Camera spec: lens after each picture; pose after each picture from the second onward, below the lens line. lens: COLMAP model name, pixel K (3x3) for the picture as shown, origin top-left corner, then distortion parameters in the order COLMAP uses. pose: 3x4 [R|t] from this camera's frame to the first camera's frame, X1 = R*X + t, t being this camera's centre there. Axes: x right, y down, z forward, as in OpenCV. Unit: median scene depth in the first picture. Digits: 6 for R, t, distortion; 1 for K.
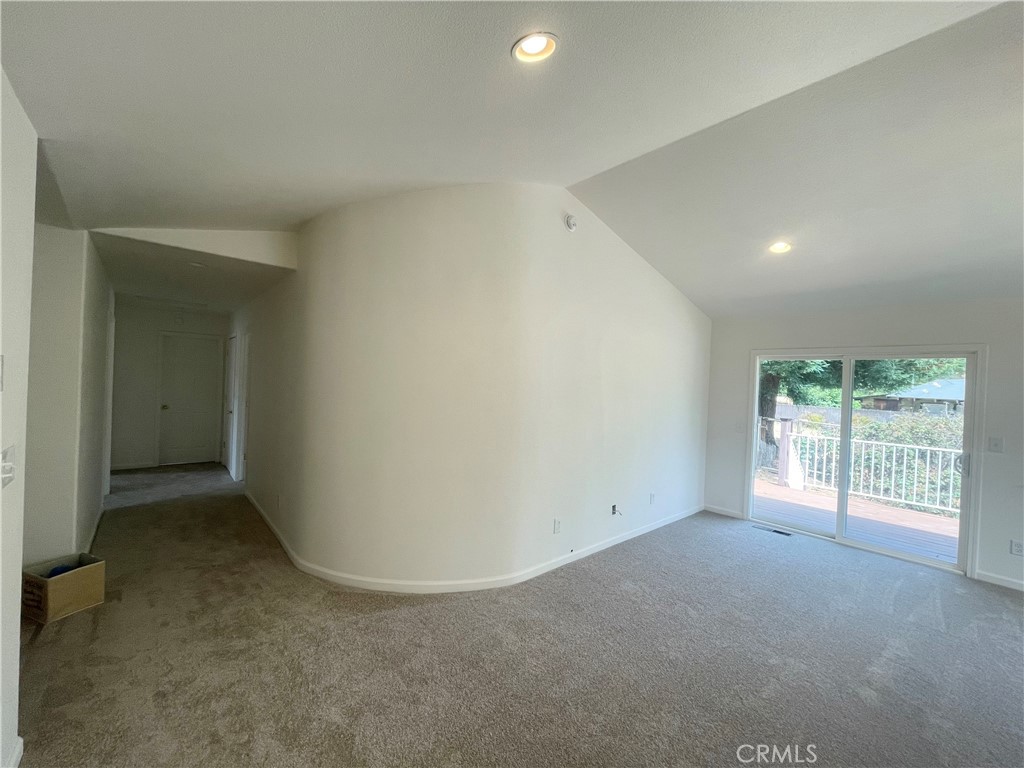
lens RADIAL K [[415.0, 0, 512.0], [0, 415.0, 384.0], [0, 0, 1]] dist [-0.004142, 0.000366]
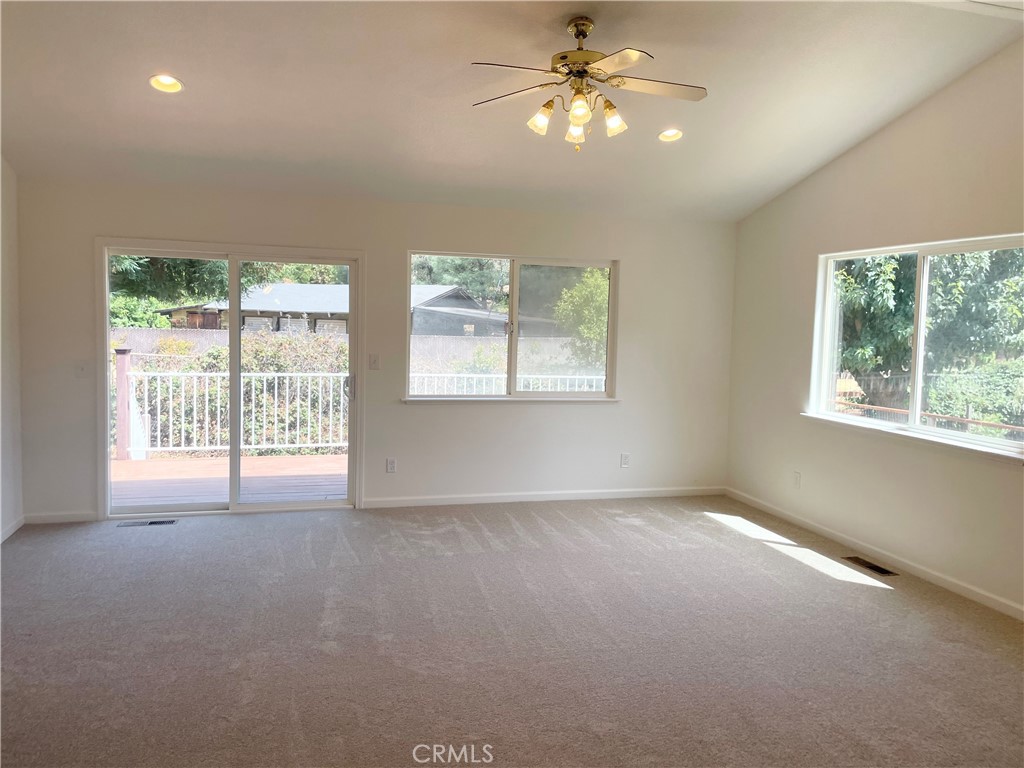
lens RADIAL K [[778.3, 0, 515.0], [0, 778.3, 374.8], [0, 0, 1]] dist [0.089766, -0.127409]
pose [[0.432041, -0.095107, 0.896825, -0.133527], [-0.004269, 0.994197, 0.107490, -0.006996], [-0.901844, -0.050269, 0.429128, -0.020970]]
